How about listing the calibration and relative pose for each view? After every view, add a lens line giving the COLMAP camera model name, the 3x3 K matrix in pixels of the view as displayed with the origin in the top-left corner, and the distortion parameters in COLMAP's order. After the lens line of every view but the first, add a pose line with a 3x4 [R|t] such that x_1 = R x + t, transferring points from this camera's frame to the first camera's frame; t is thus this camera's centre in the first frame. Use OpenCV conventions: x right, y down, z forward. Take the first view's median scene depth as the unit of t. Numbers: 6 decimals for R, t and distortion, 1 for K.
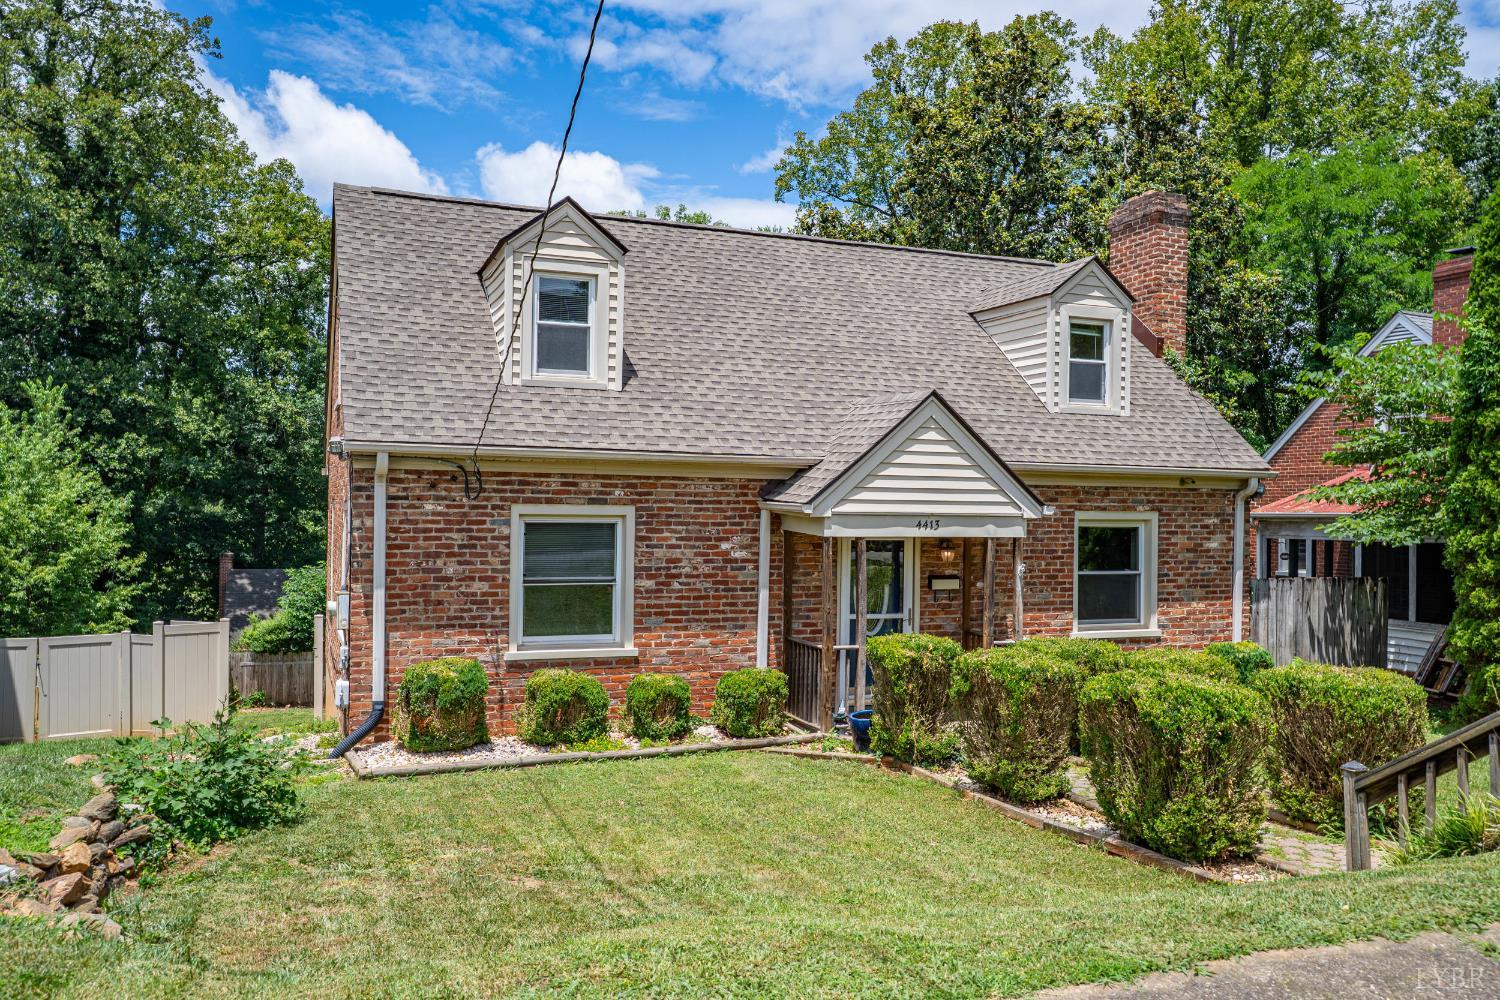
lens RADIAL K [[1206.4, 0, 760.7], [0, 1206.4, 498.7], [0, 0, 1]] dist [0.025116, 0.004384]
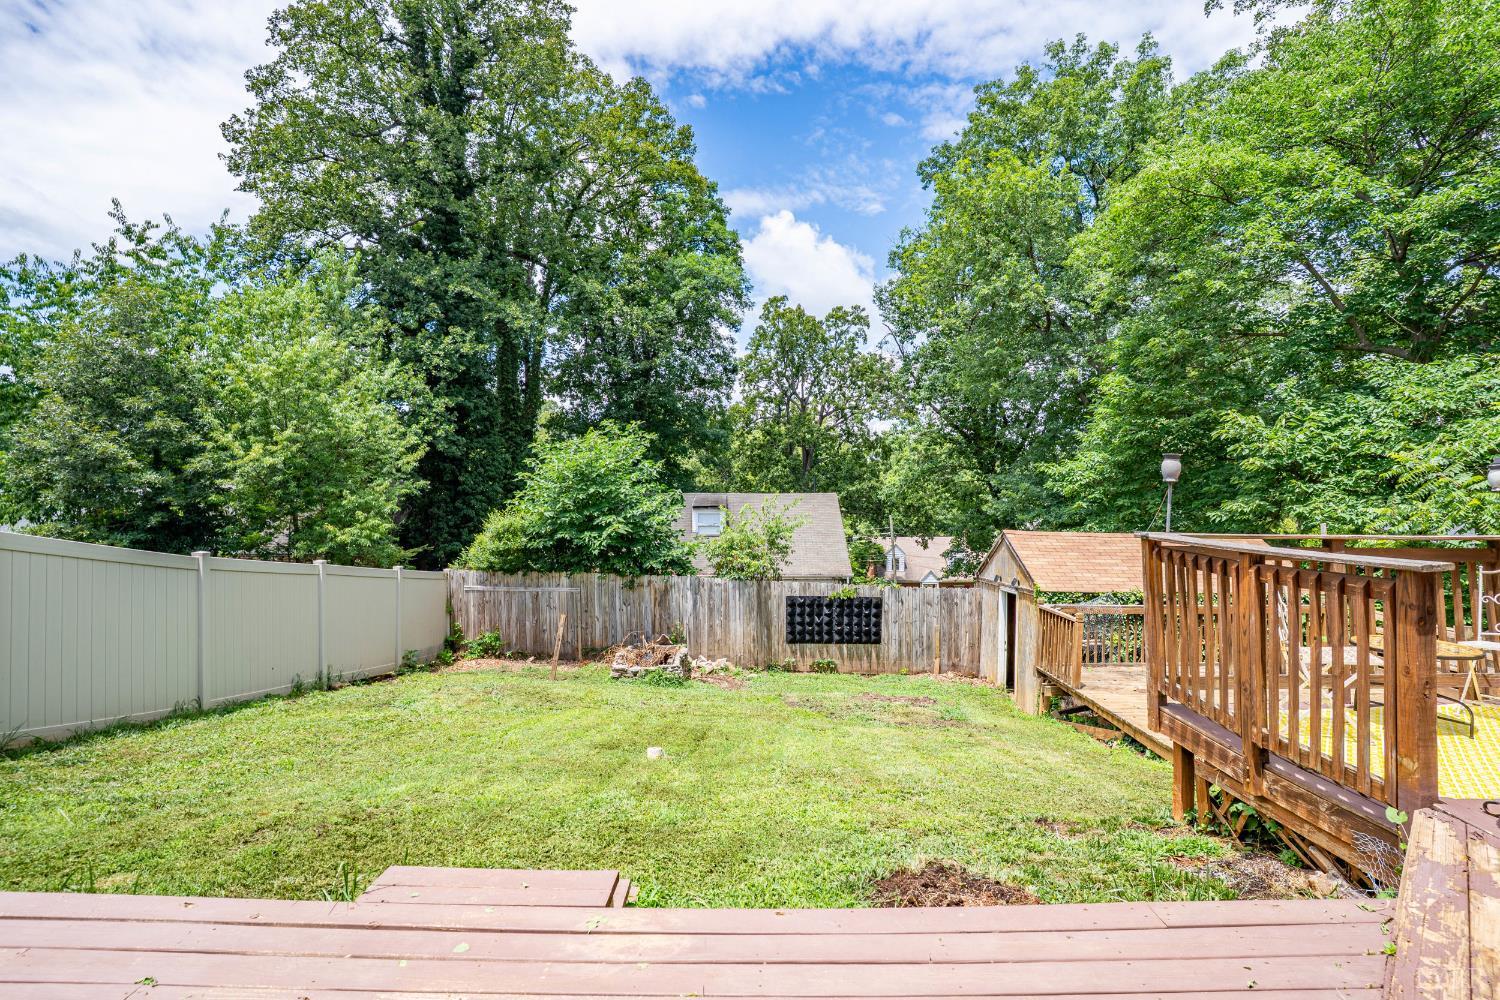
lens RADIAL K [[730.7, 0, 752.8], [0, 730.7, 498.7], [0, 0, 1]] dist [-0.032163, -0.000024]
pose [[0.939739, -0.018258, -0.341404, -0.137615], [0.014914, 0.999812, -0.012418, 0.082192], [0.341567, 0.006578, 0.939834, 0.584249]]
